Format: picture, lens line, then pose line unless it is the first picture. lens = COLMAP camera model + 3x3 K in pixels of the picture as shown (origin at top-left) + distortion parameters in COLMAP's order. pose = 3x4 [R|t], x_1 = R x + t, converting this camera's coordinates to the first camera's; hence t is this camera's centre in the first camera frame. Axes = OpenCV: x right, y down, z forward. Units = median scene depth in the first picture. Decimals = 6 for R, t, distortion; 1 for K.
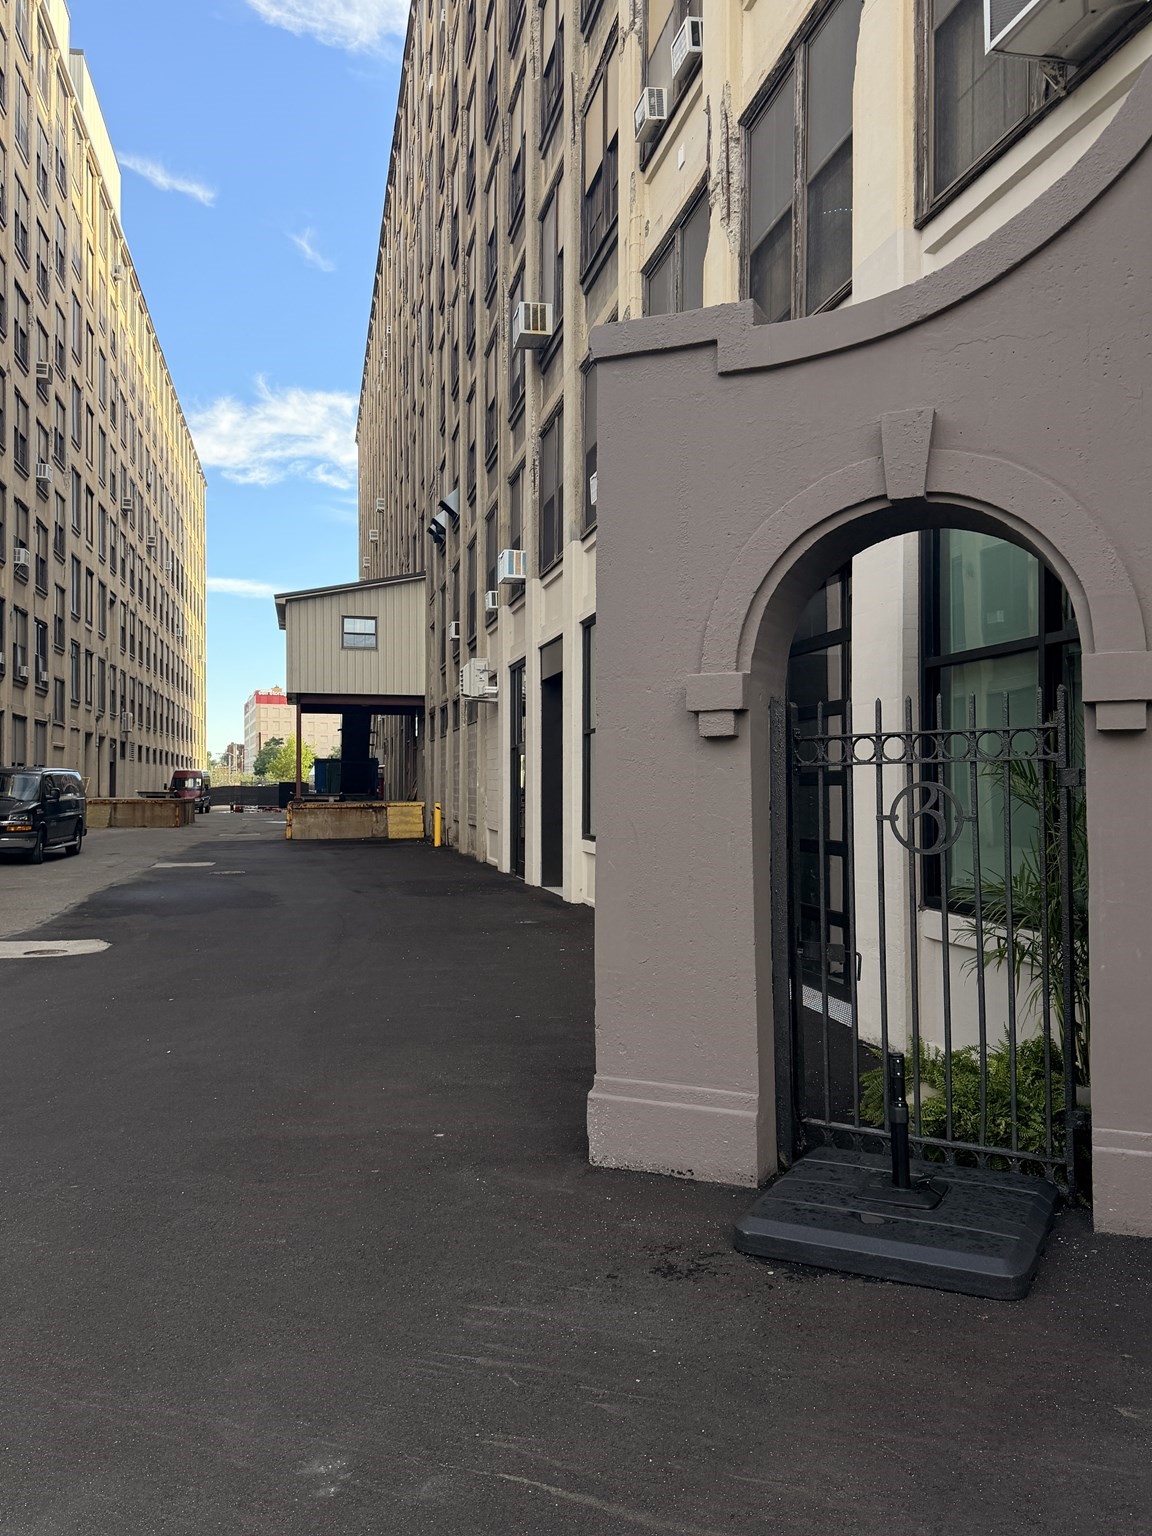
lens RADIAL K [[1229.2, 0, 576.0], [0, 1229.2, 768.0], [0, 0, 1]] dist [0.142920, -0.216590]
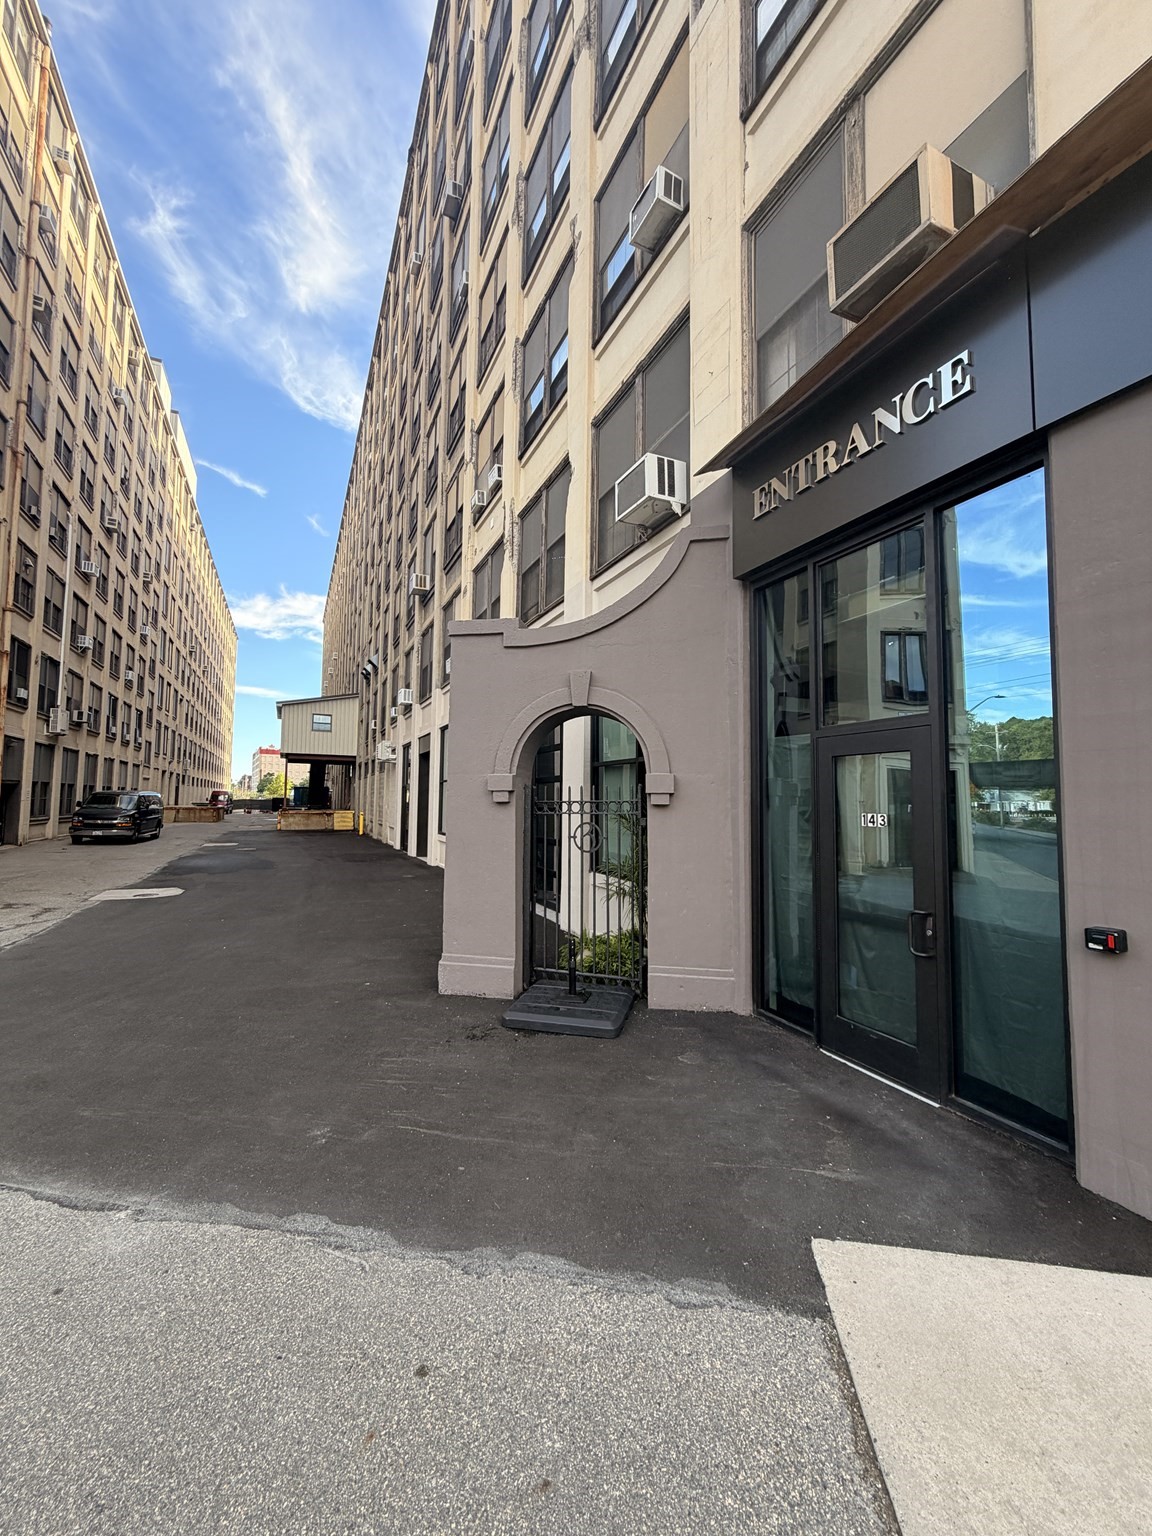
lens RADIAL K [[611.9, 0, 576.0], [0, 611.9, 768.0], [0, 0, 1]] dist [-0.000569, -0.000140]
pose [[0.974302, 0.024538, 0.223907, -0.001318], [-0.015710, 0.999030, -0.041125, -0.012015], [-0.224699, 0.036551, 0.973742, -0.037388]]
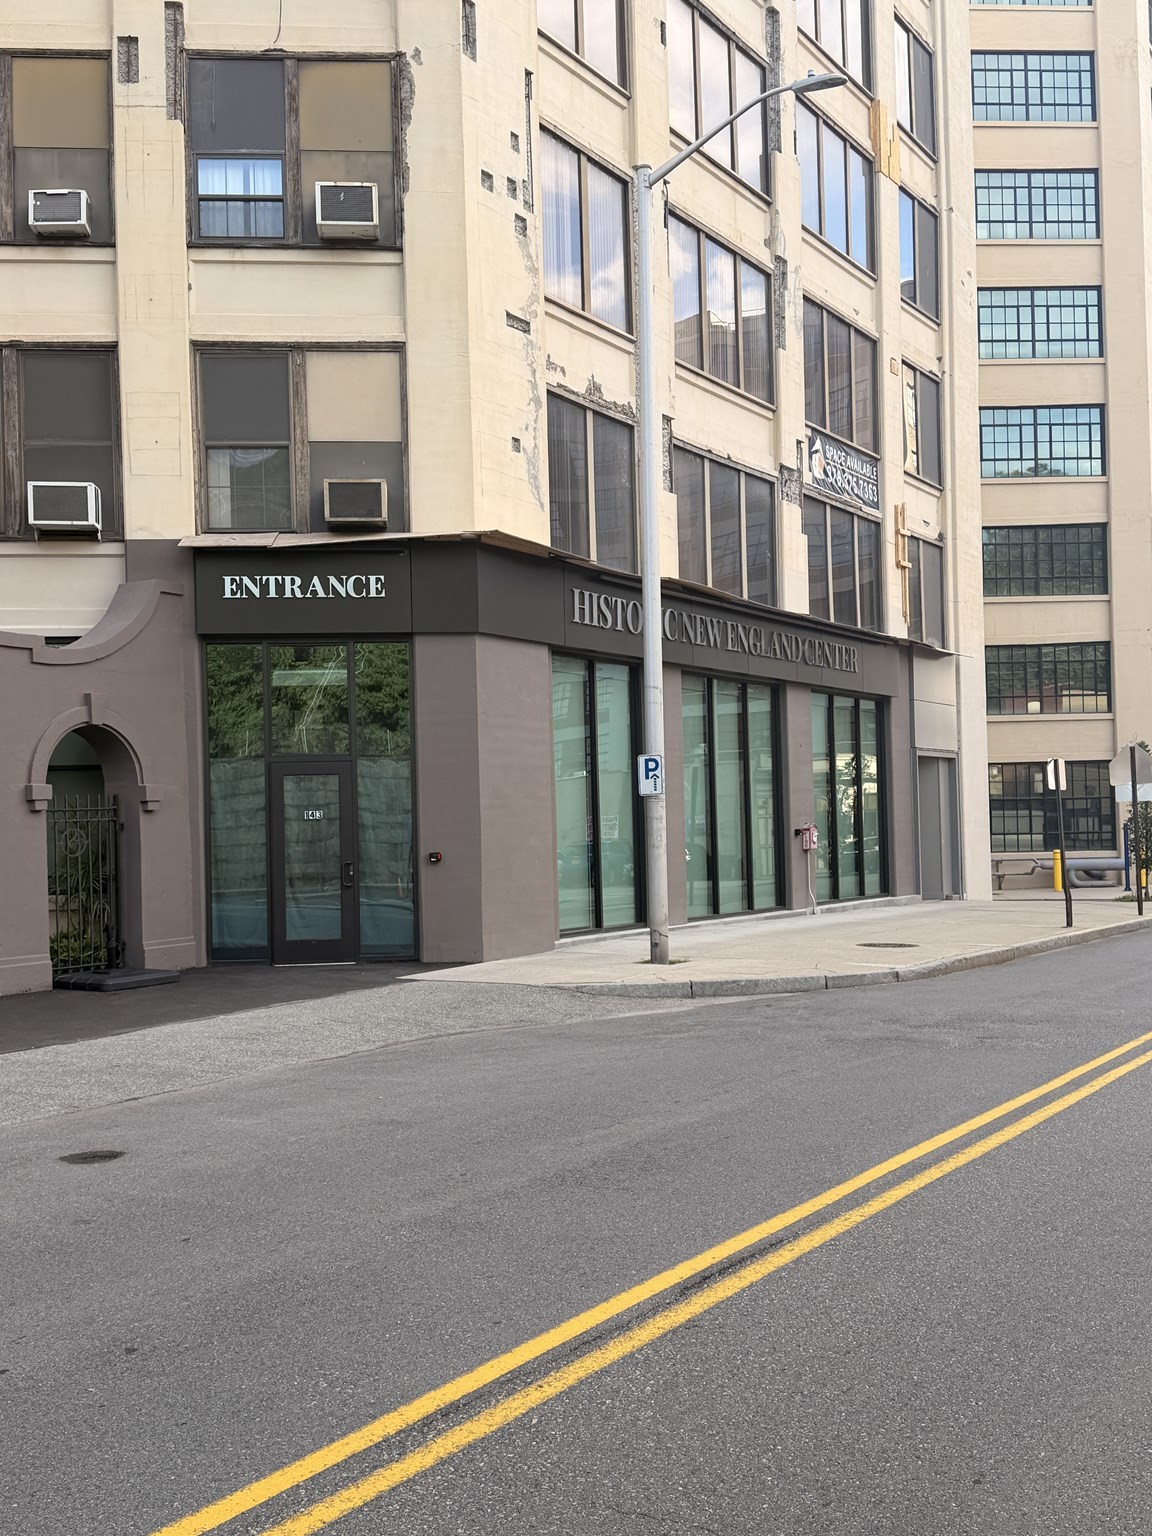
lens RADIAL K [[1714.1, 0, 576.0], [0, 1714.1, 768.0], [0, 0, 1]] dist [0.230272, -0.539856]
pose [[0.138951, 0.032271, 0.989773, -1.717020], [0.005667, 0.999427, -0.033381, 0.019291], [-0.990283, 0.010248, 0.138689, -0.256620]]
